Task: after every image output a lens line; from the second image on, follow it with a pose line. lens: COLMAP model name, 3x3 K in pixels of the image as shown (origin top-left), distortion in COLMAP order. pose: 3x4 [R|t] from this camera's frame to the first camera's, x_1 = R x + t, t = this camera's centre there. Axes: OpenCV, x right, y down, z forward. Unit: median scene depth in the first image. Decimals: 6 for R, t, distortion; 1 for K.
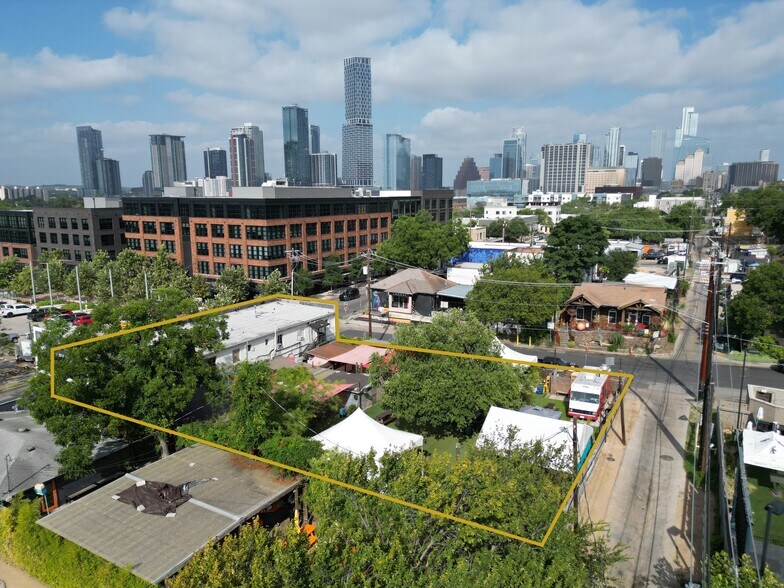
lens RADIAL K [[548.3, 0, 389.5], [0, 548.3, 294.3], [0, 0, 1]] dist [0.081655, -0.081927]
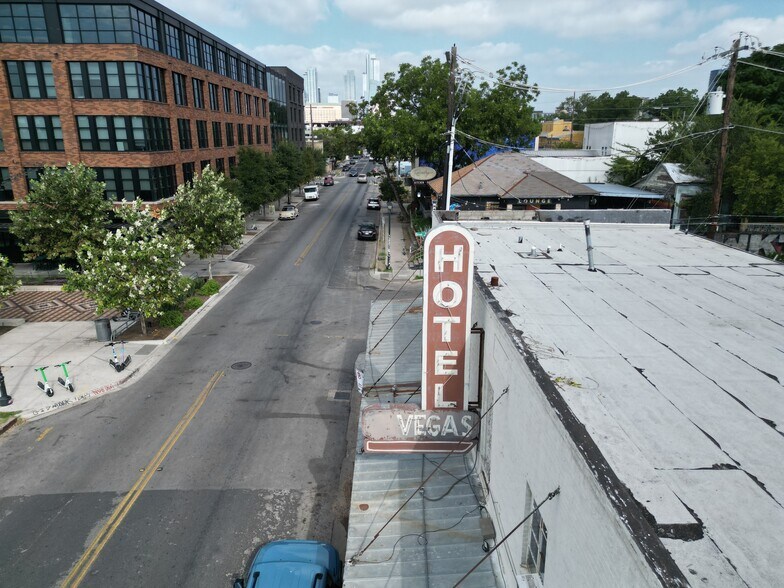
lens RADIAL K [[548.3, 0, 390.4], [0, 548.3, 297.6], [0, 0, 1]] dist [0.081655, -0.081927]
pose [[0.862787, -0.137437, 0.486527, -0.271589], [0.087686, 0.988435, 0.123720, 0.009898], [-0.497905, -0.064082, 0.864861, 0.526107]]
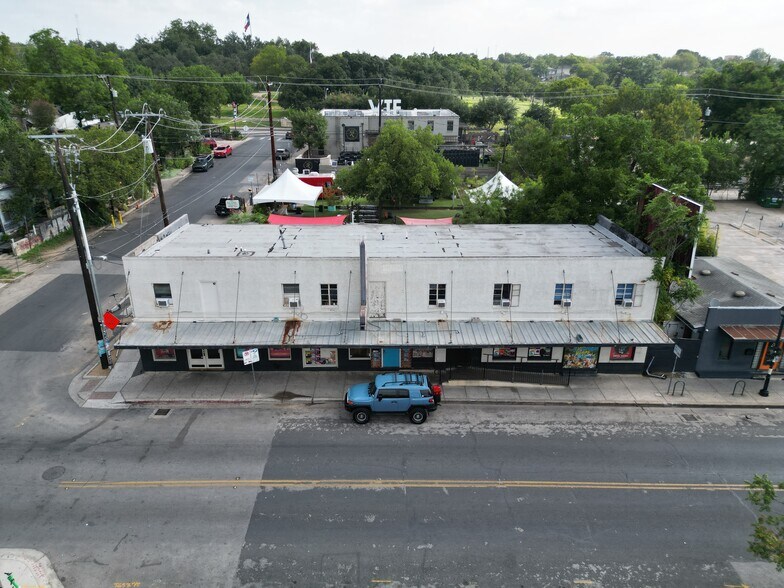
lens RADIAL K [[548.3, 0, 390.7], [0, 548.3, 292.5], [0, 0, 1]] dist [0.081655, -0.081927]
pose [[-0.506373, -0.316389, 0.802175, -0.448104], [0.156993, 0.880886, 0.446535, -0.084814], [-0.847903, 0.352049, -0.396386, 0.710503]]
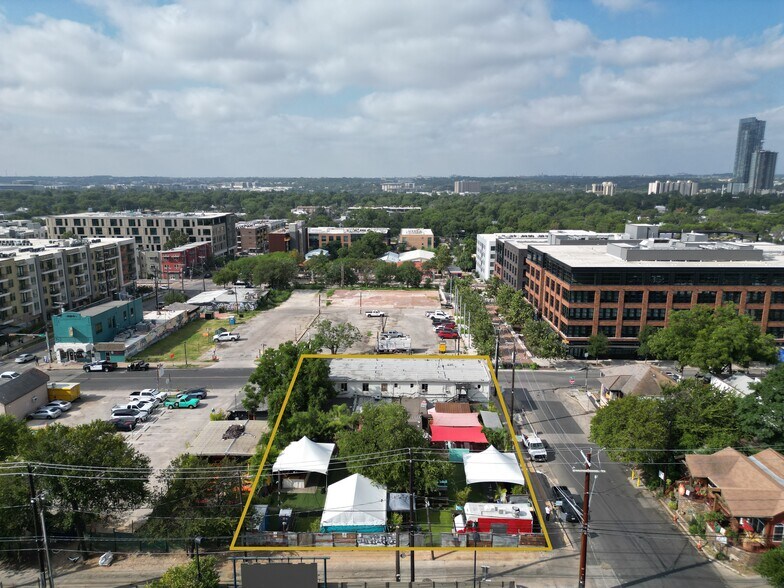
lens RADIAL K [[548.3, 0, 393.0], [0, 548.3, 284.6], [0, 0, 1]] dist [0.081655, -0.081927]
pose [[0.481843, 0.167898, -0.860022, 0.555982], [-0.162848, 0.981532, 0.100380, -0.182151], [0.860993, 0.091686, 0.500285, 0.105444]]
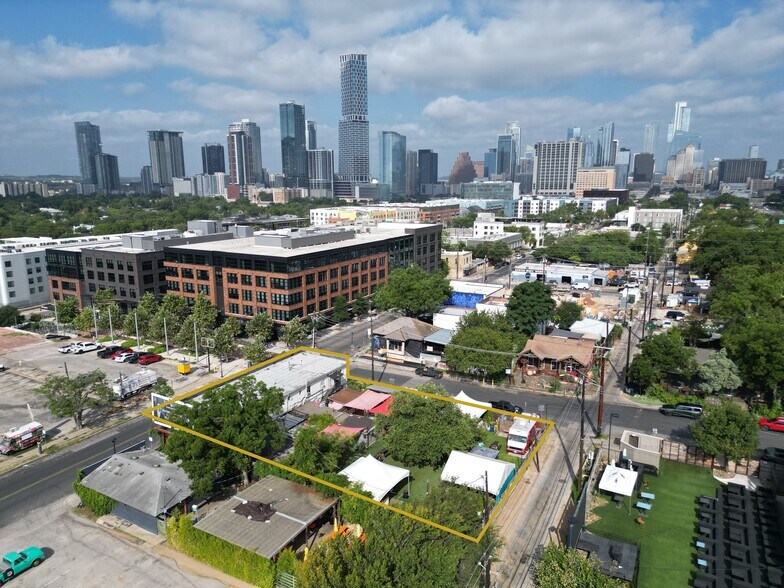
lens RADIAL K [[548.3, 0, 389.6], [0, 548.3, 293.4], [0, 0, 1]] dist [0.081655, -0.081927]
pose [[0.999971, -0.000423, 0.007600, -0.003228], [0.000292, 0.999853, 0.017170, -0.107007], [-0.007606, -0.017167, 0.999824, -0.225937]]
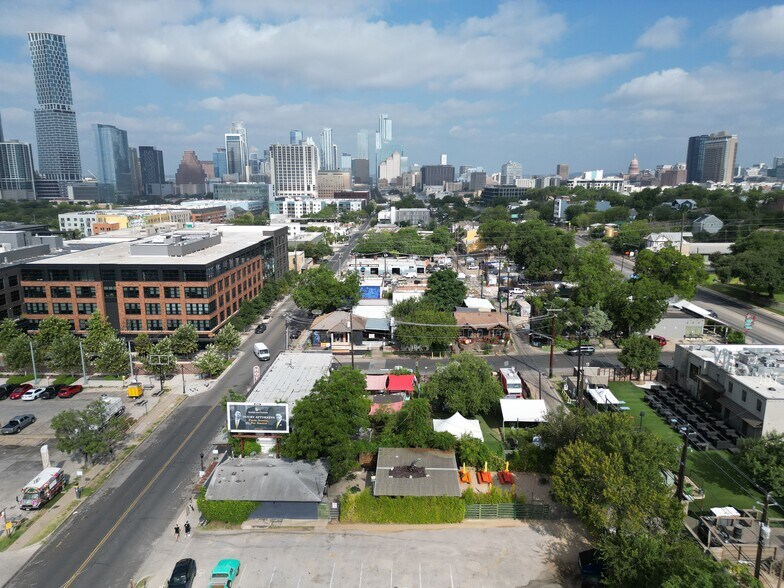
lens RADIAL K [[548.3, 0, 389.3], [0, 548.3, 294.6], [0, 0, 1]] dist [0.081655, -0.081927]
pose [[0.879200, -0.094138, 0.467060, -0.418666], [0.085745, 0.995544, 0.039247, -0.114386], [-0.468673, 0.005542, 0.883354, -0.237053]]
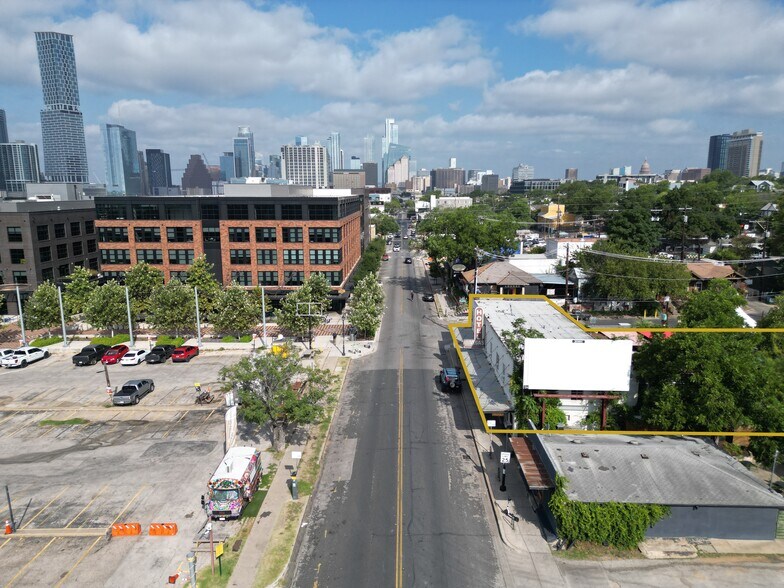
lens RADIAL K [[548.3, 0, 390.7], [0, 548.3, 293.6], [0, 0, 1]] dist [0.081655, -0.081927]
pose [[0.876917, -0.088389, 0.472445, -0.562863], [0.088824, 0.995817, 0.021437, -0.023860], [-0.472363, 0.023166, 0.881100, 0.145254]]
